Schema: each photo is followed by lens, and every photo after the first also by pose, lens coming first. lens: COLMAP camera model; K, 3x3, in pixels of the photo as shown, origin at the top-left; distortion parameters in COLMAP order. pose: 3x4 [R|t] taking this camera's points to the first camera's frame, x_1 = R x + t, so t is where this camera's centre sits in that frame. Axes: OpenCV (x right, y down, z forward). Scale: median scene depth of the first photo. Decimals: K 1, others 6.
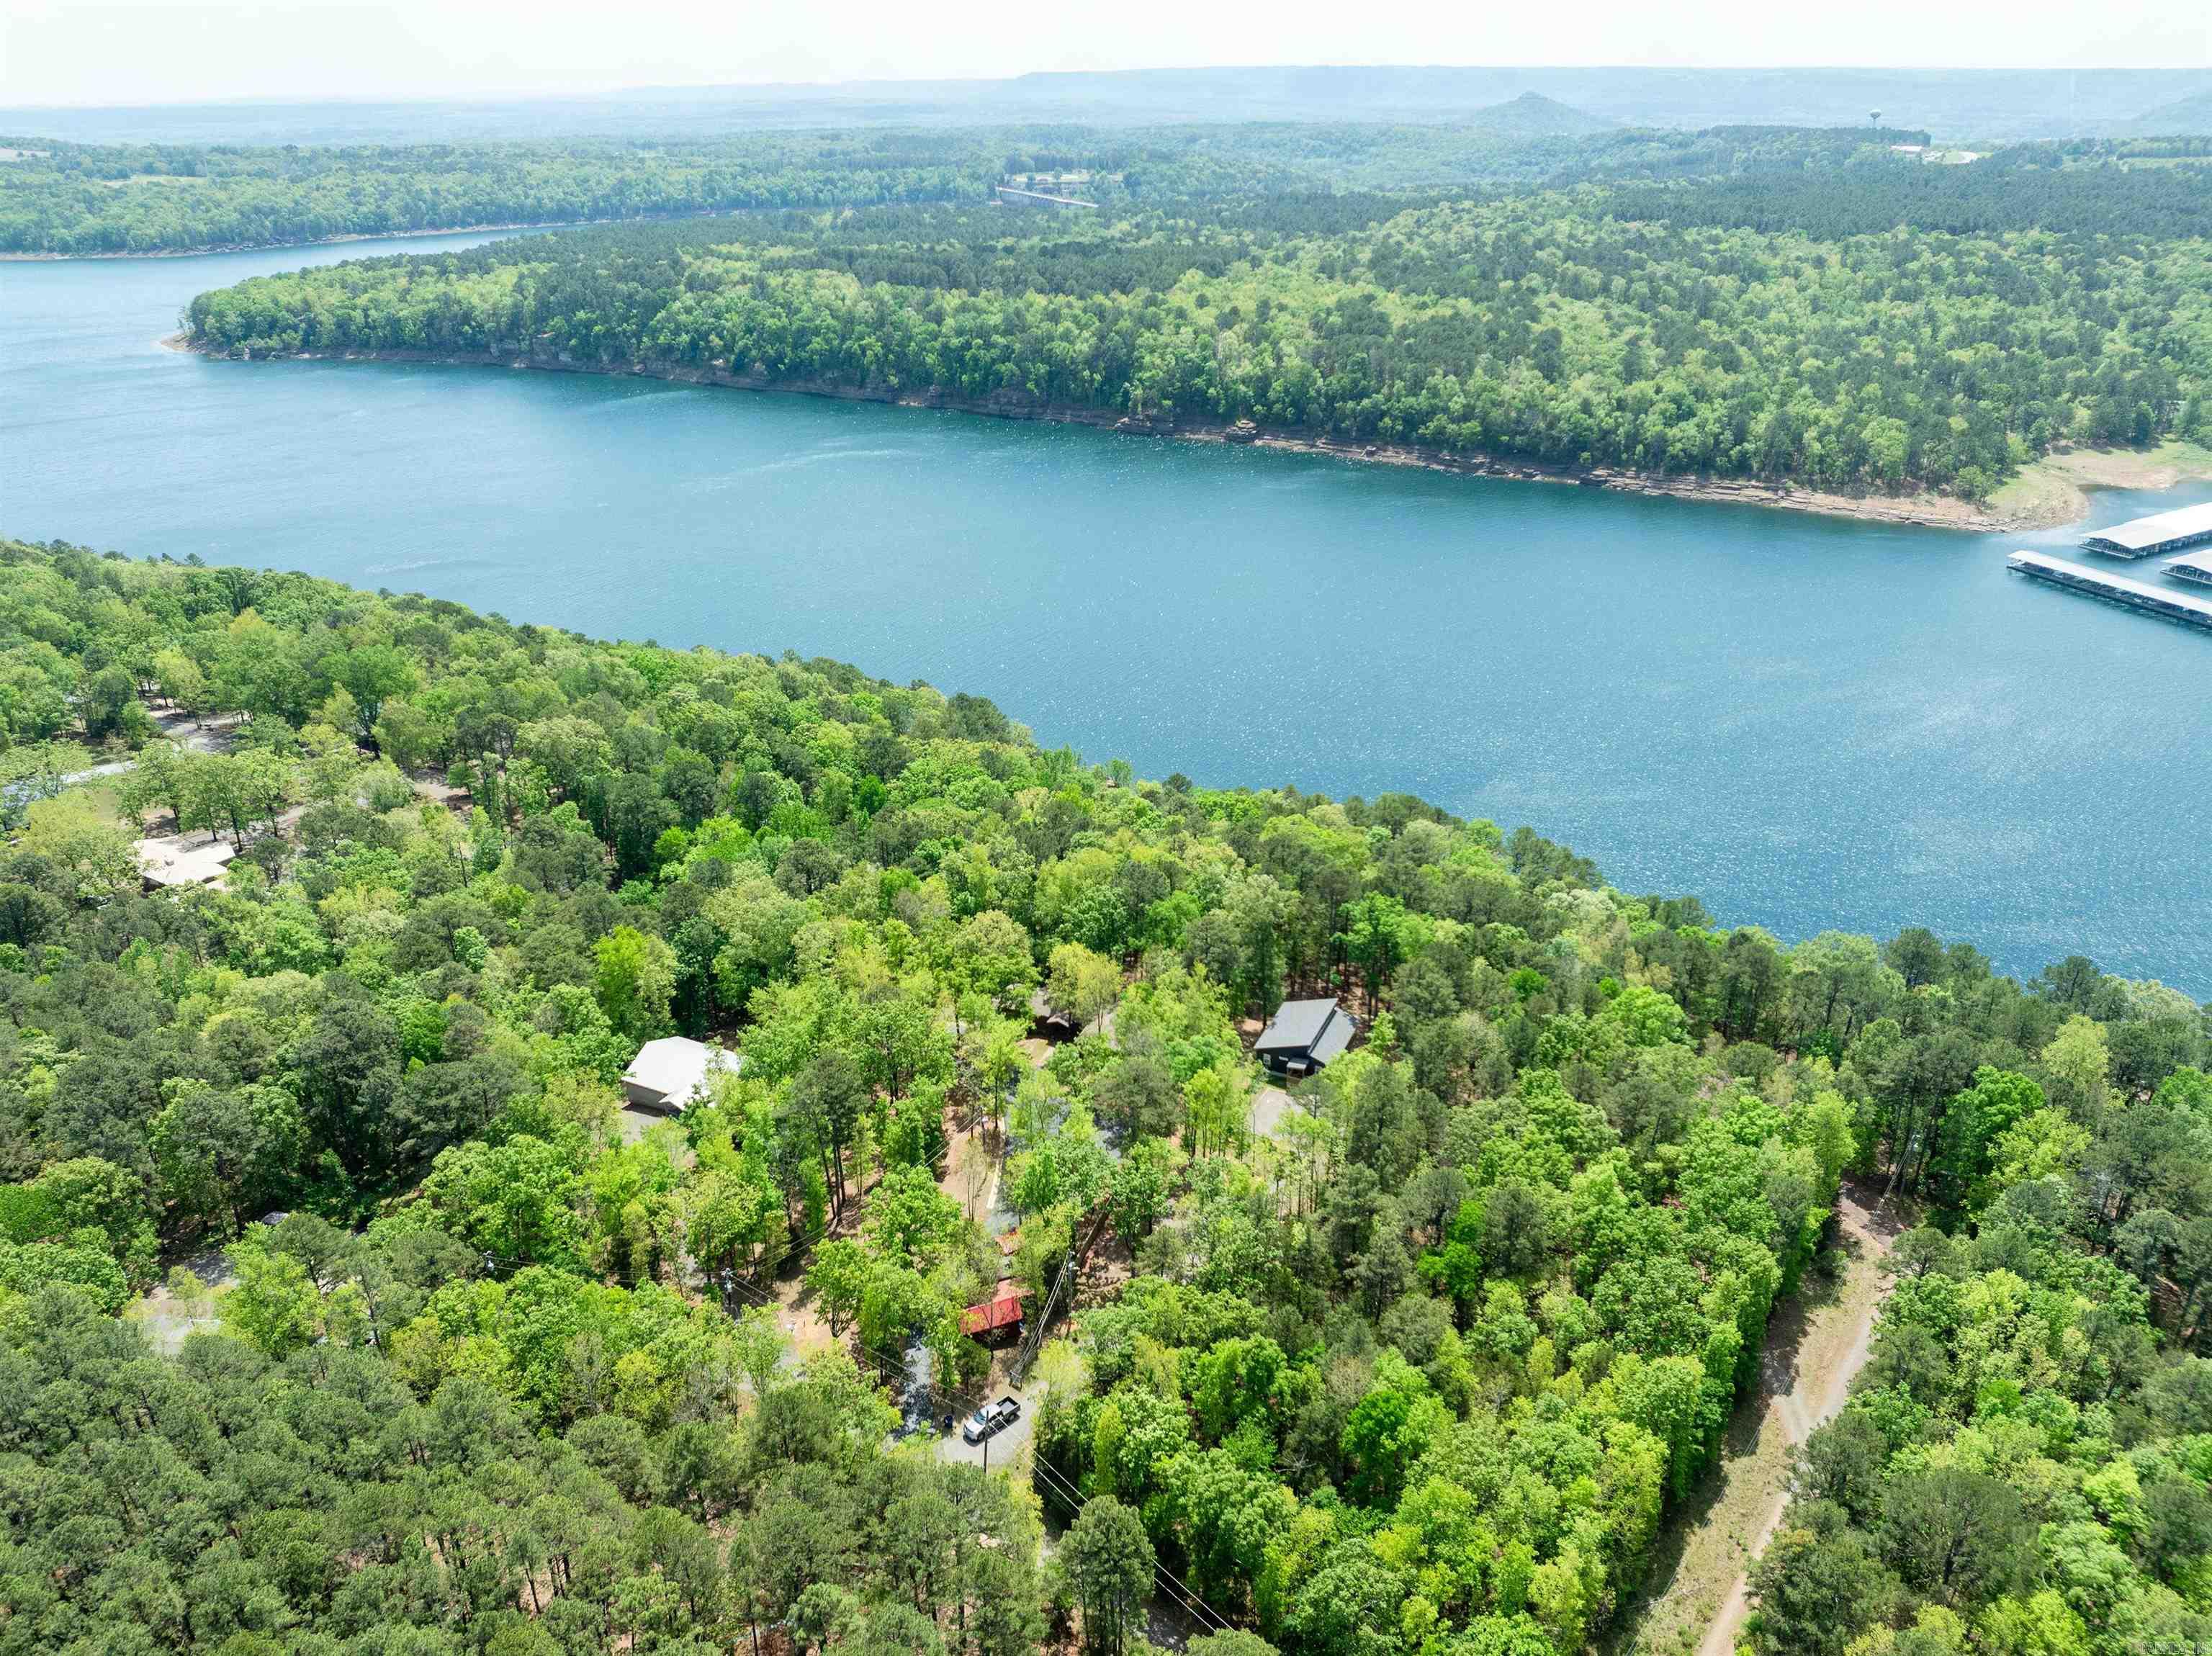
lens RADIAL K [[1596.7, 0, 1105.6], [0, 1596.7, 820.8], [0, 0, 1]] dist [-0.024256, -0.003175]
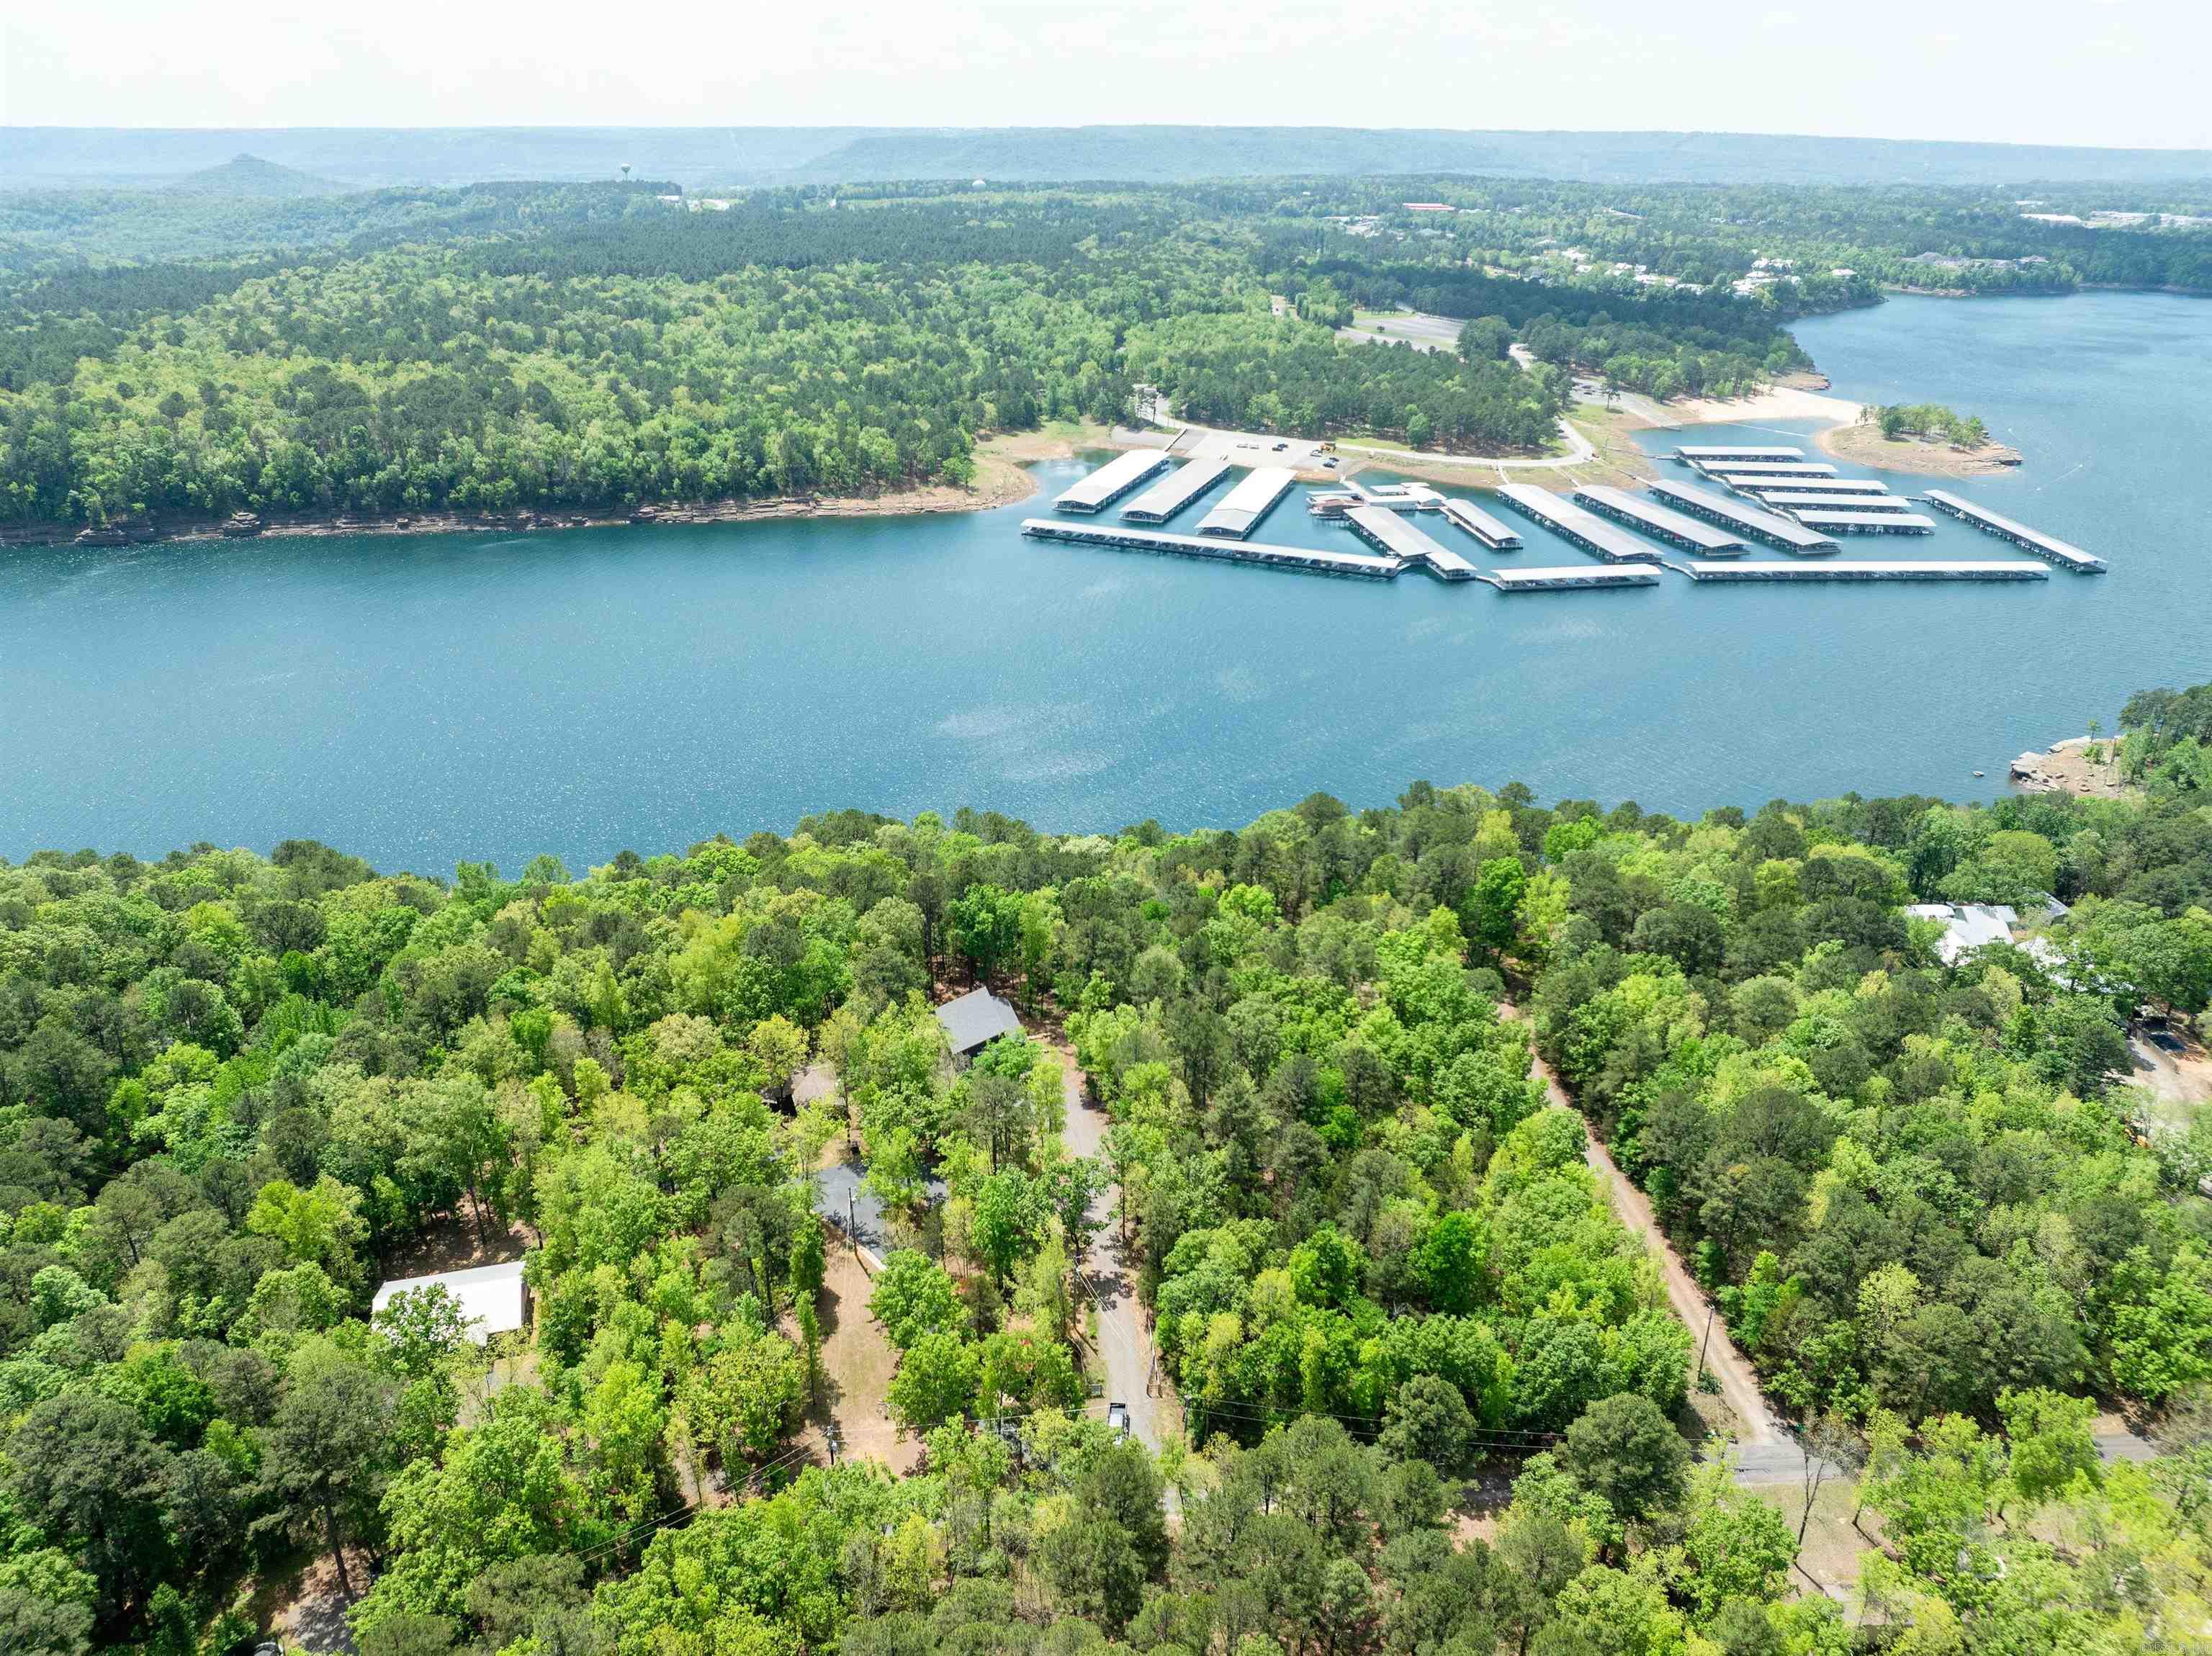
lens RADIAL K [[1523.5, 0, 1103.8], [0, 1523.5, 836.9], [0, 0, 1]] dist [-0.028403, -0.002998]
pose [[0.753183, -0.266272, 0.601510, -0.117769], [0.268788, 0.959168, 0.088033, -0.016702], [-0.600390, 0.095373, 0.794000, 0.036704]]
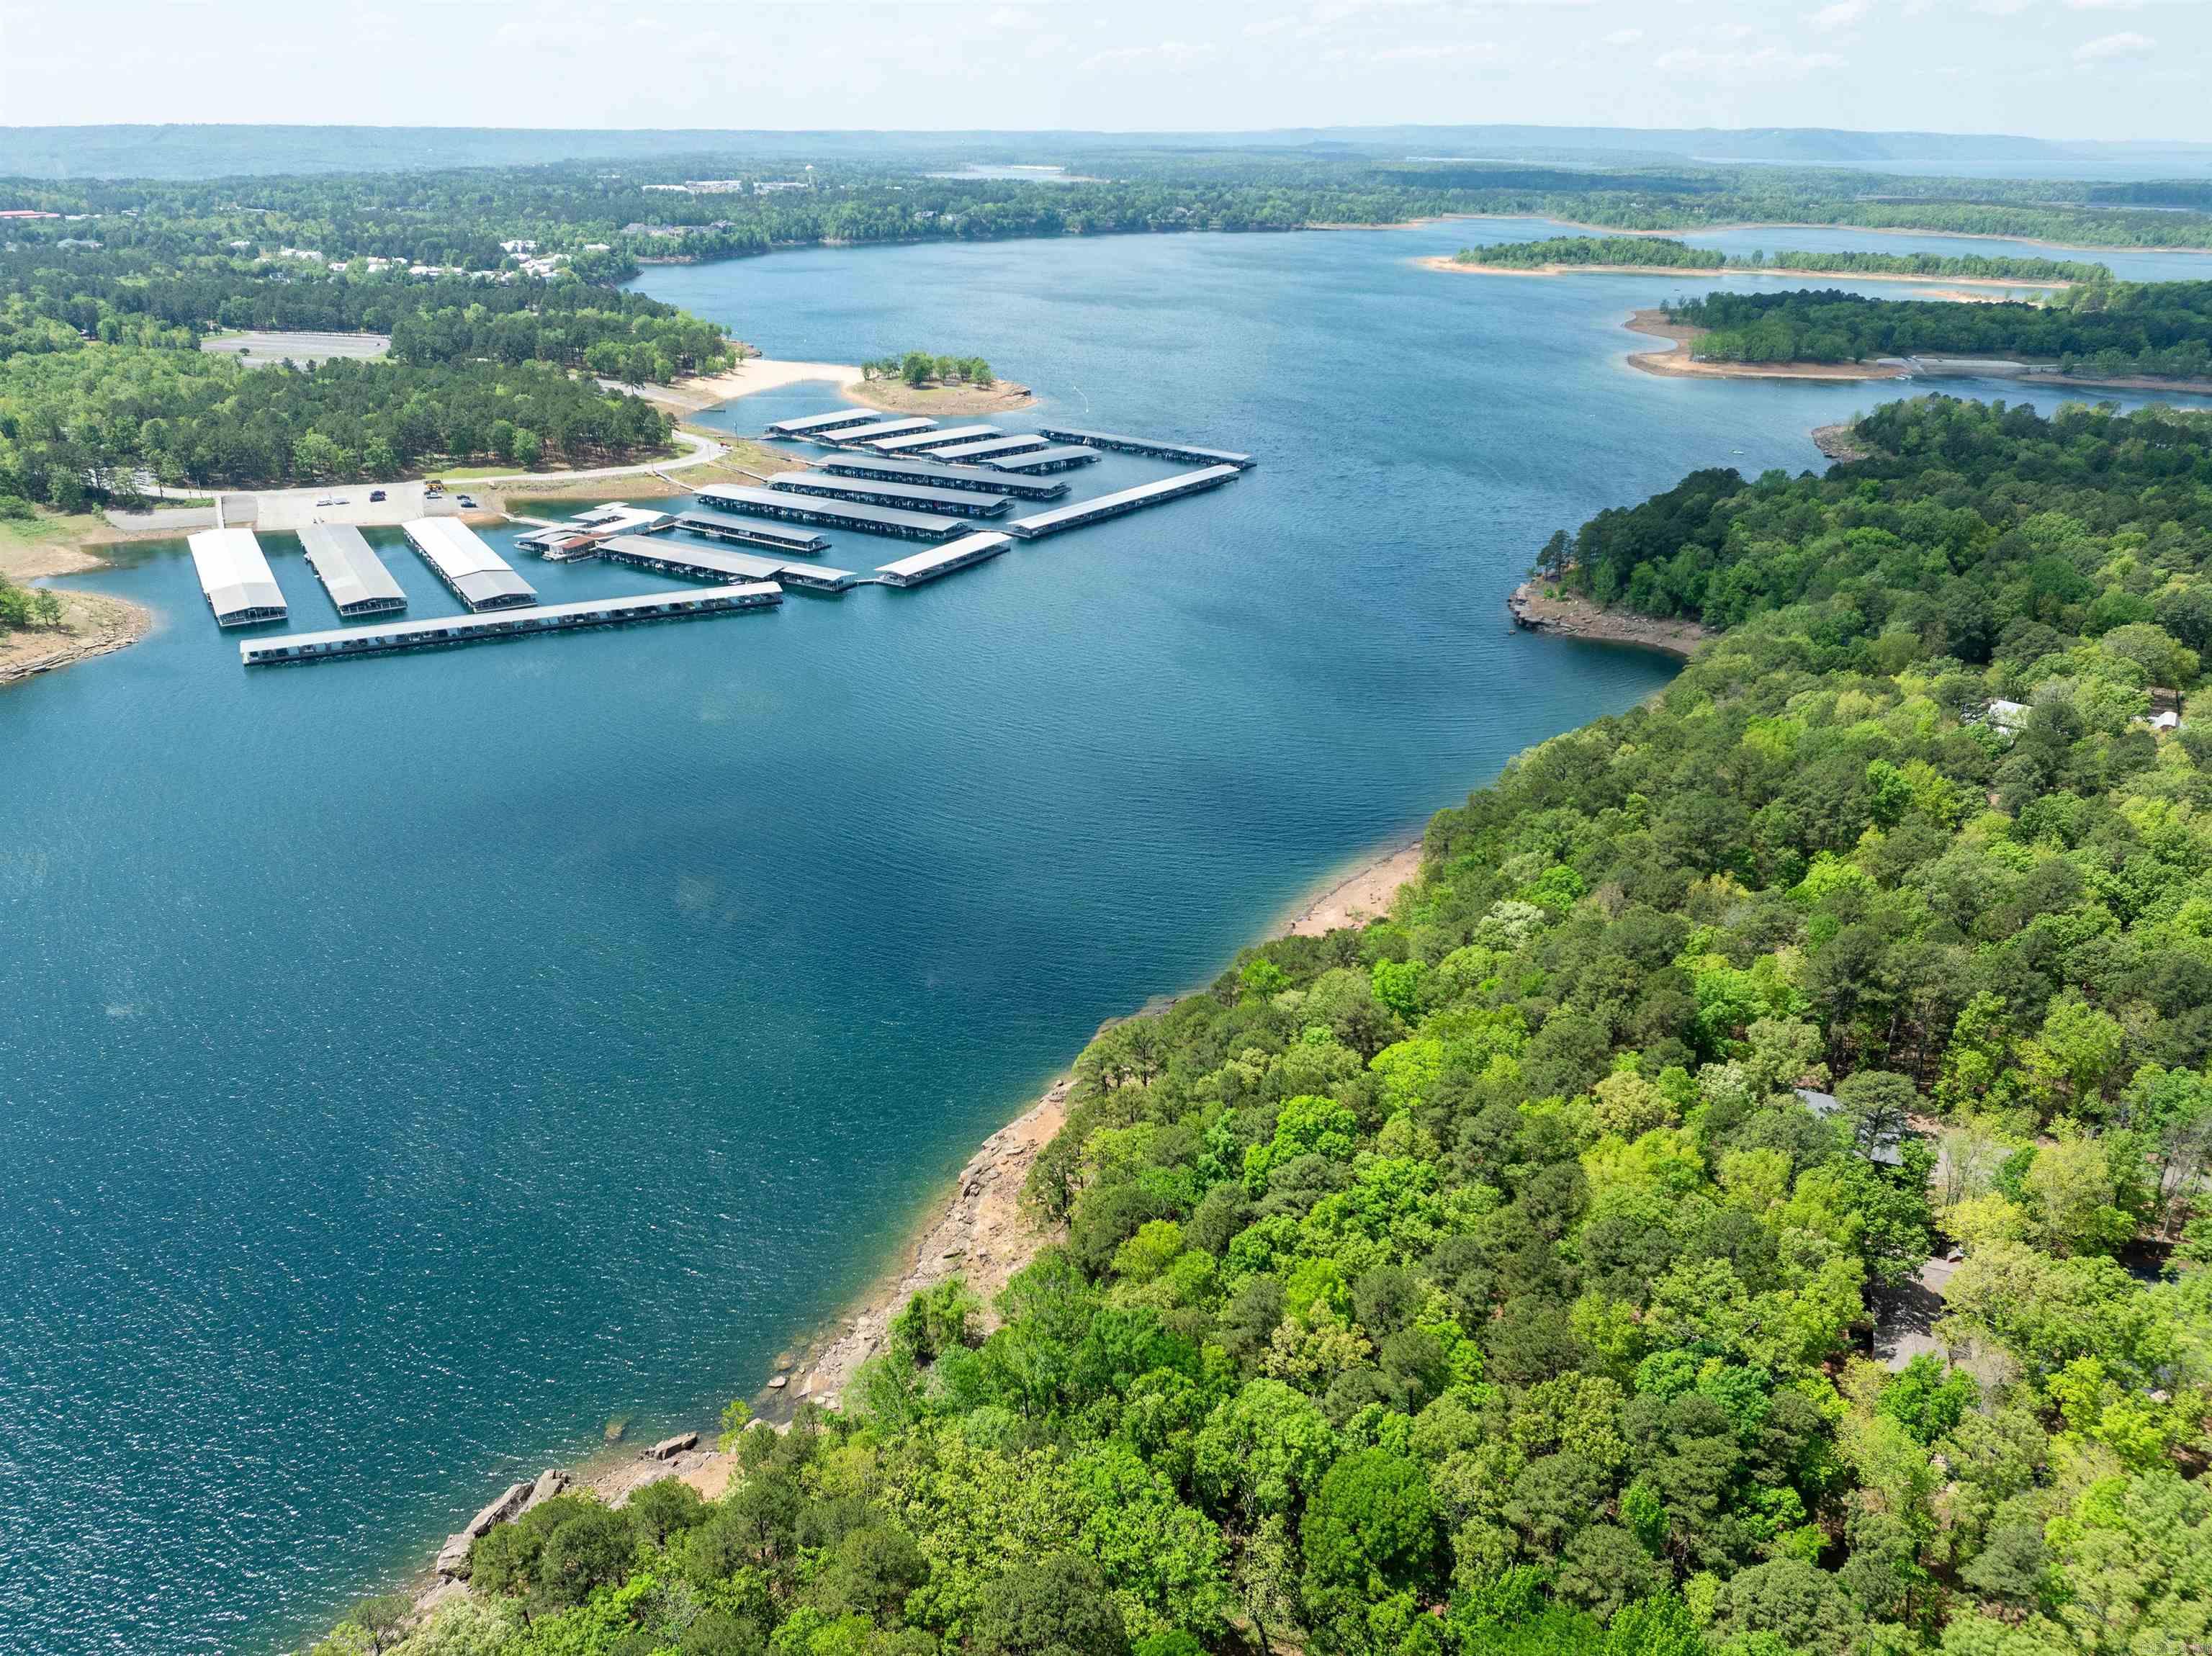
lens RADIAL K [[1523.5, 0, 1103.8], [0, 1523.5, 836.9], [0, 0, 1]] dist [-0.028403, -0.002998]
pose [[-0.042507, -0.411157, 0.910573, -0.153321], [0.415402, 0.821611, 0.390379, -0.147445], [-0.908644, 0.394848, 0.135871, 0.361675]]
